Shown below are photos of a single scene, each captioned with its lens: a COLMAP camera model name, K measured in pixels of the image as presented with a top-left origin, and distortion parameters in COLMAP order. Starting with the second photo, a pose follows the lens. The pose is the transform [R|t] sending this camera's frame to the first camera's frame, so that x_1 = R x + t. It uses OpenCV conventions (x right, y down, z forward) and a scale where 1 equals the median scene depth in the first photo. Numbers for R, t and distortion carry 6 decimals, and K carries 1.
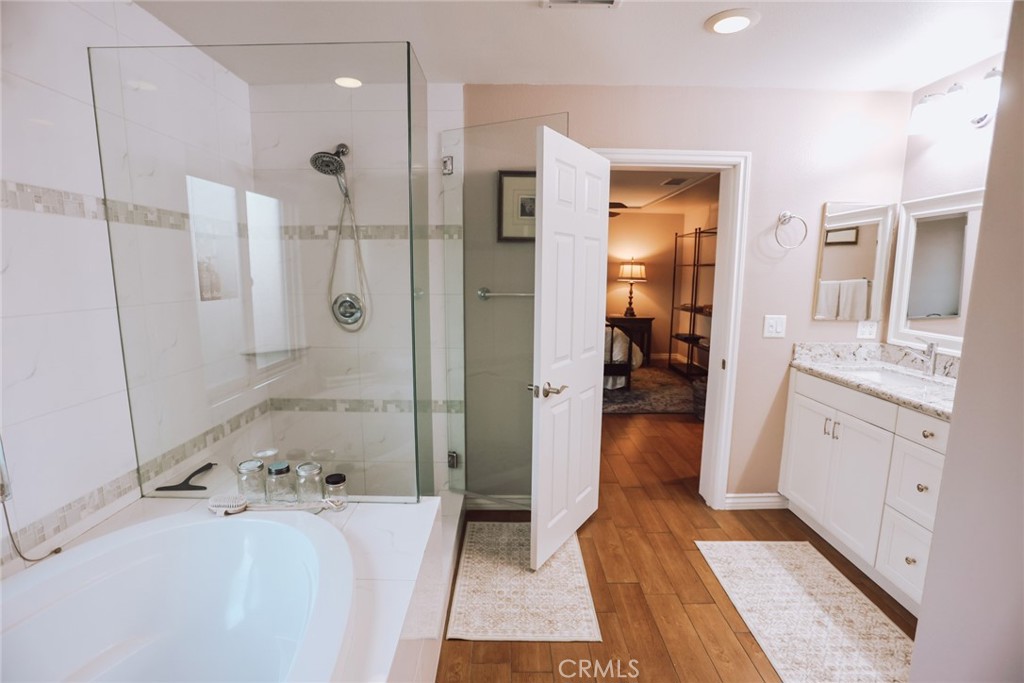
lens RADIAL K [[499.4, 0, 512.3], [0, 499.4, 345.4], [0, 0, 1]] dist [-0.048822, 0.000494]
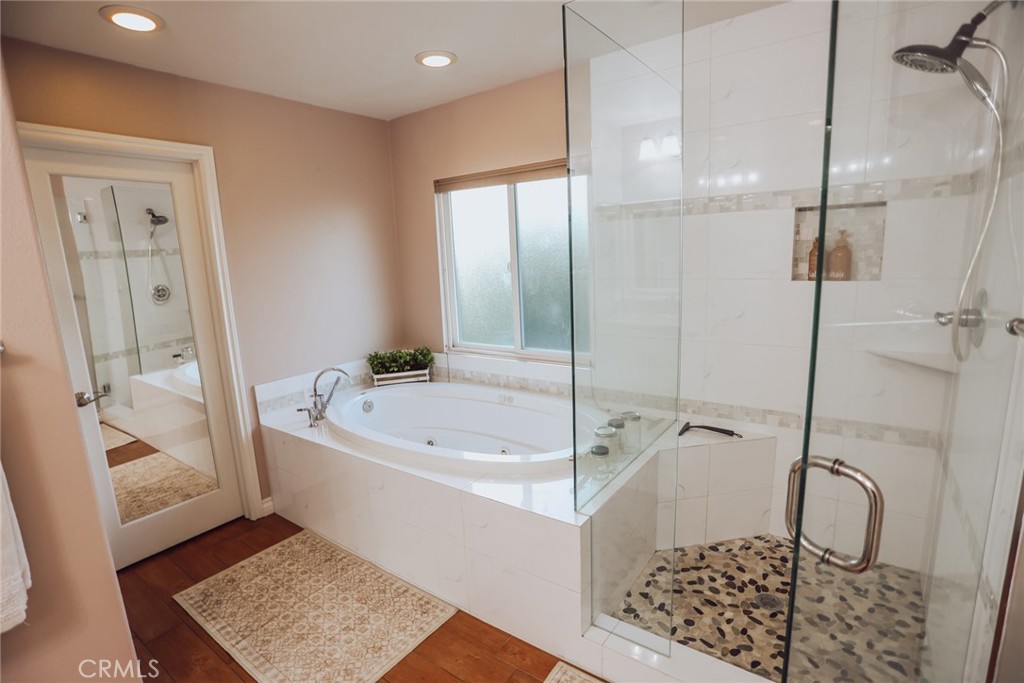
lens RADIAL K [[499.4, 0, 511.1], [0, 499.4, 343.7], [0, 0, 1]] dist [-0.048822, 0.000494]
pose [[-0.585794, 0.162721, -0.793957, 0.507402], [-0.079604, 0.963348, 0.256171, -0.187459], [0.806541, 0.213266, -0.551370, 1.203639]]
